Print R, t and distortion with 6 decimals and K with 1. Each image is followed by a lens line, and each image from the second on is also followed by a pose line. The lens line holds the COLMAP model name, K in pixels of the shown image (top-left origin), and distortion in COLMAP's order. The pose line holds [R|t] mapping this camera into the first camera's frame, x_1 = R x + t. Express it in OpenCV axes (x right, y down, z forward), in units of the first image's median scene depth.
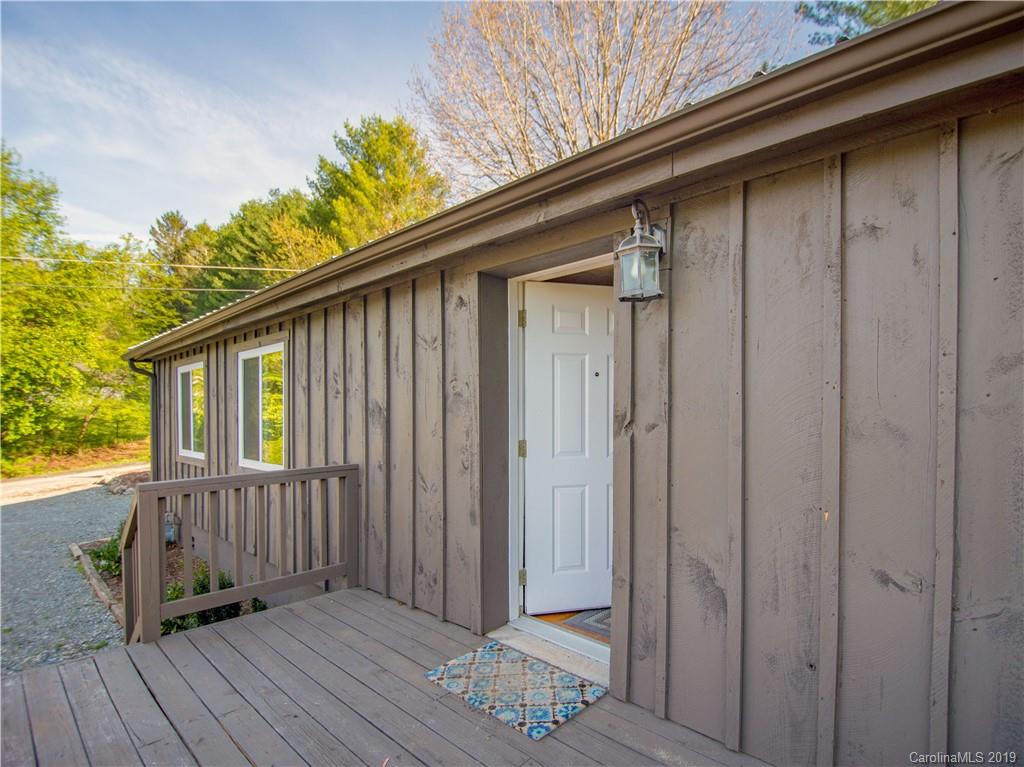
lens RADIAL K [[529.3, 0, 512.0], [0, 529.3, 383.5], [0, 0, 1]] dist [-0.003022, -0.000497]
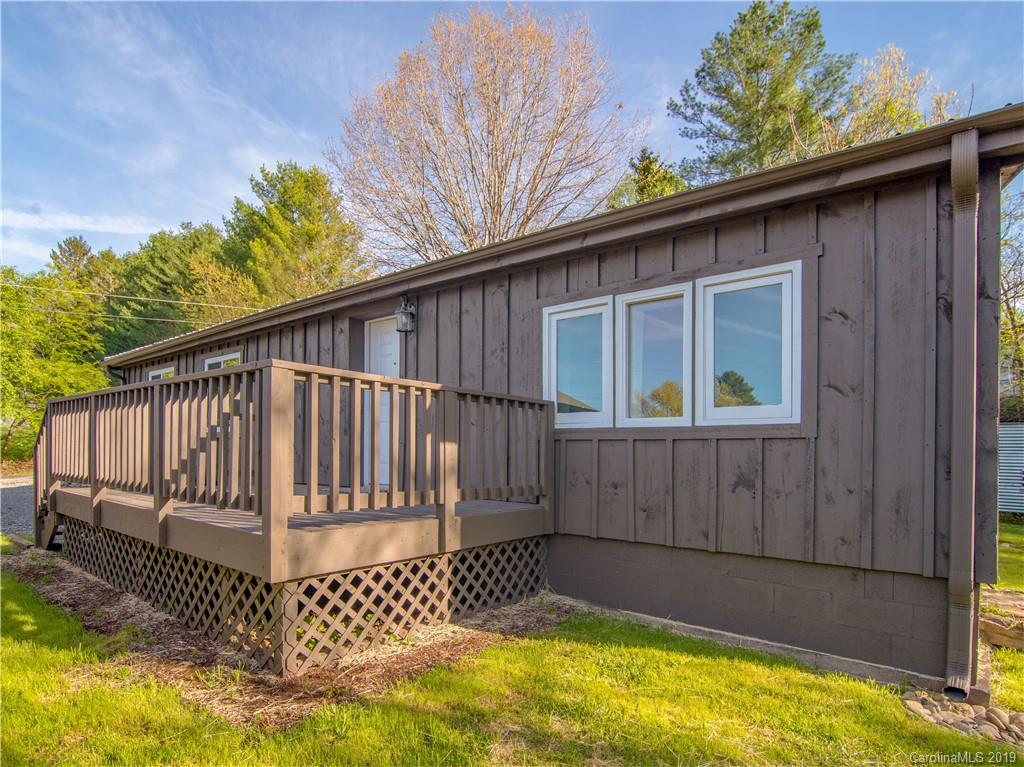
lens RADIAL K [[548.4, 0, 511.7], [0, 548.4, 457.1], [0, 0, 1]] dist [0.003707, 0.000363]
pose [[0.989933, 0.022155, 0.139791, 0.040148], [-0.027252, 0.999028, 0.034658, 0.036476], [-0.138887, -0.038119, 0.989574, -0.183959]]
